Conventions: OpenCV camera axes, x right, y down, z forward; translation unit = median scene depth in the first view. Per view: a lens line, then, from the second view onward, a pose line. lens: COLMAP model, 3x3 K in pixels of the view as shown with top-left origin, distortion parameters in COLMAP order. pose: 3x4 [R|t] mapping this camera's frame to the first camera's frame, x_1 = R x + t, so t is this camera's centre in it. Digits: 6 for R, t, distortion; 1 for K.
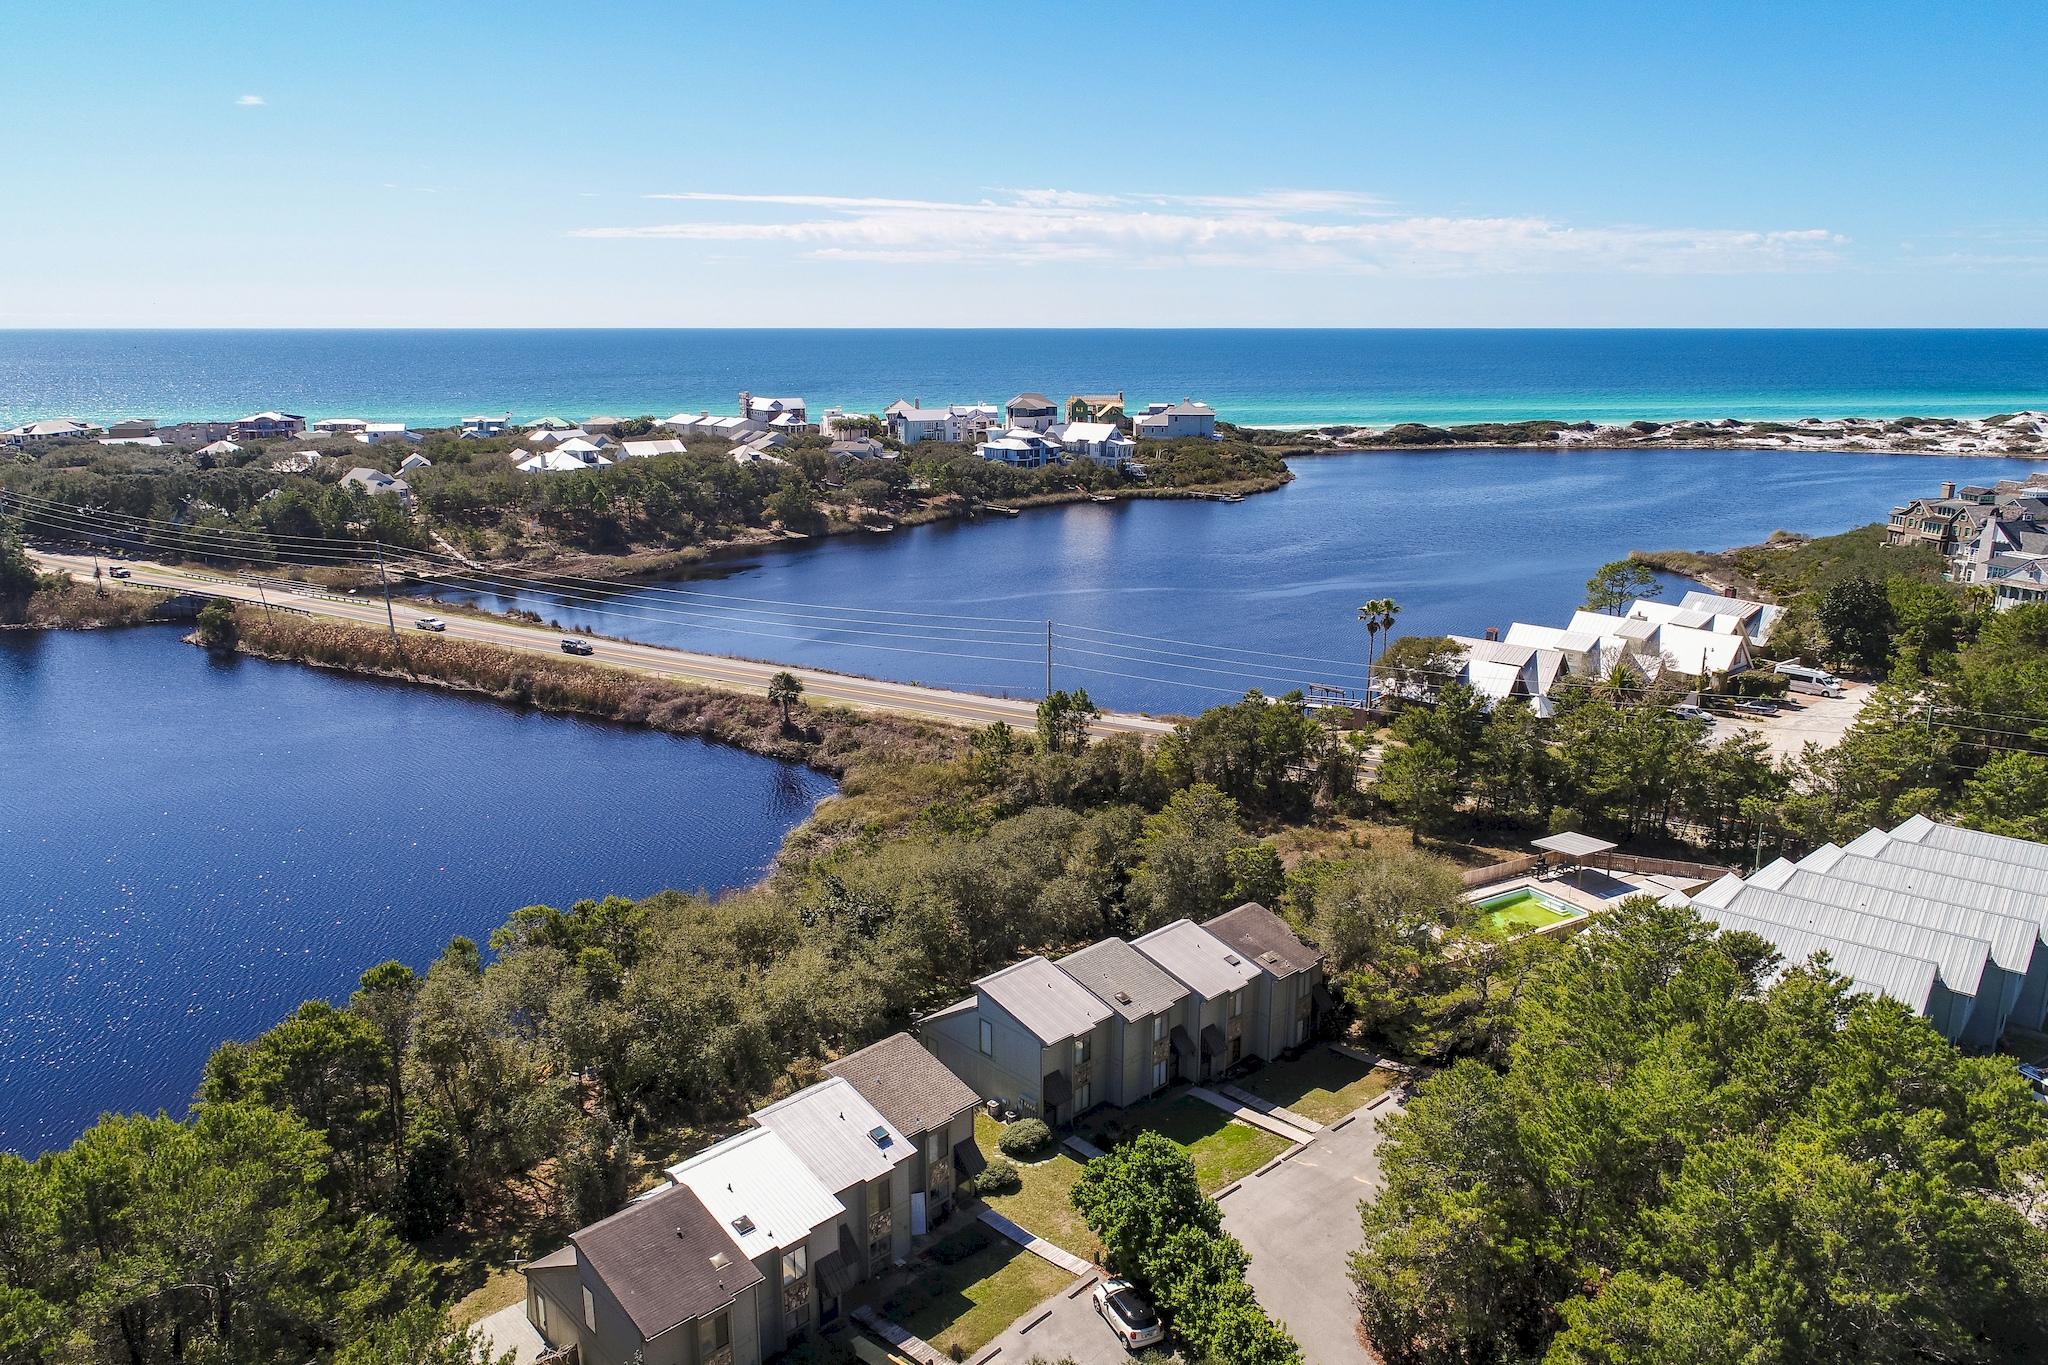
lens RADIAL K [[1422.4, 0, 1024.0], [0, 1422.4, 682.5], [0, 0, 1]] dist [0.004188, -0.002820]
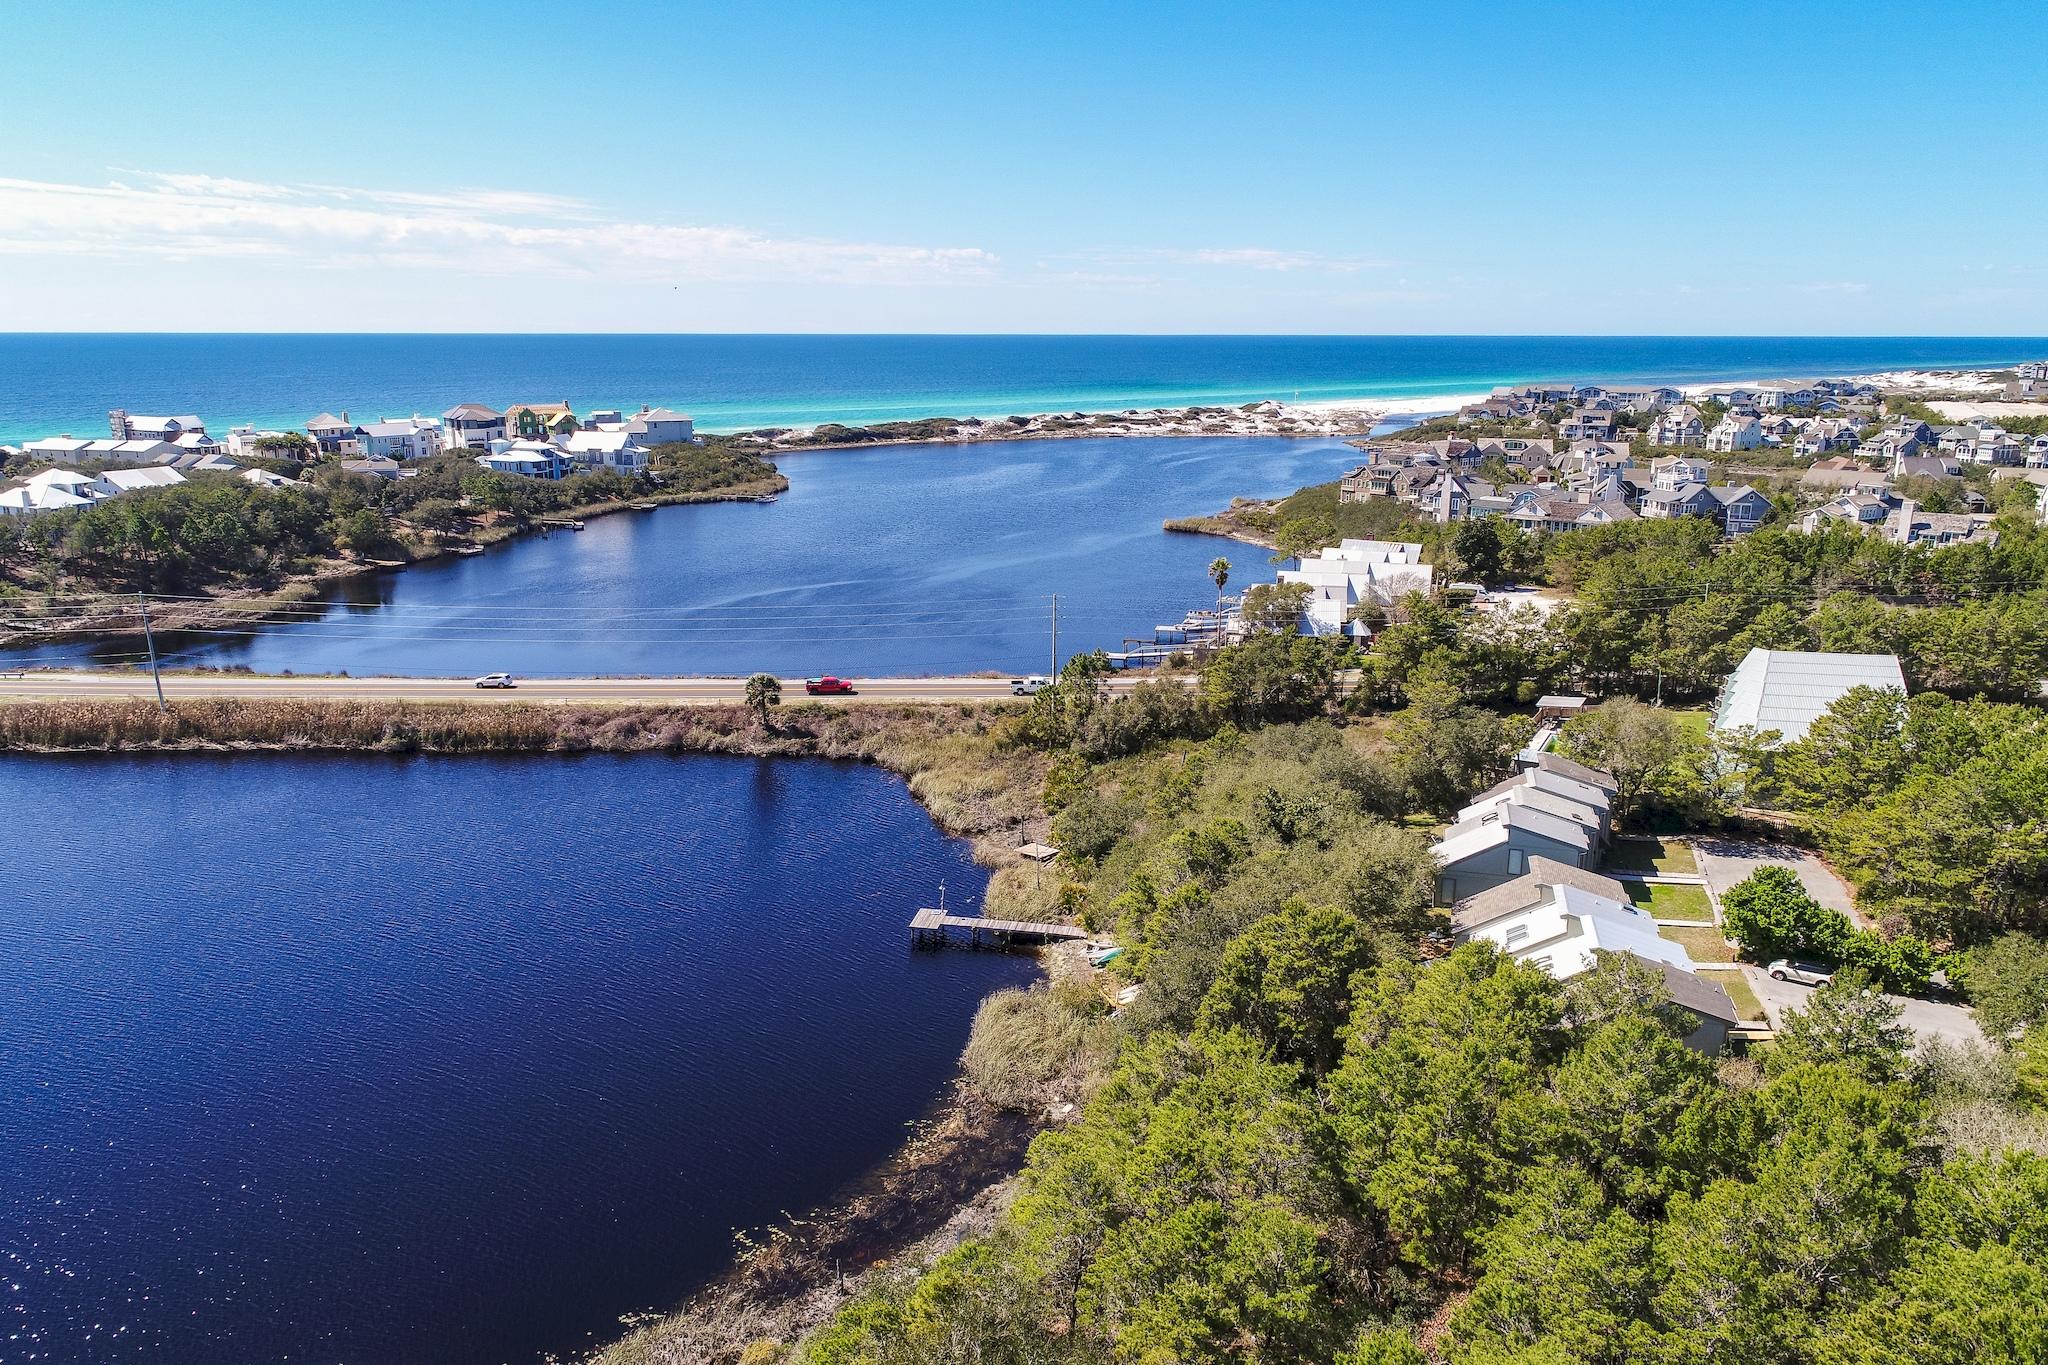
lens RADIAL K [[1422.4, 0, 1024.0], [0, 1422.4, 682.5], [0, 0, 1]] dist [0.004188, -0.002820]
pose [[0.860381, -0.120472, 0.495208, -0.156726], [0.122297, 0.992074, 0.028867, -0.002517], [-0.494761, 0.035726, 0.868295, 0.007310]]
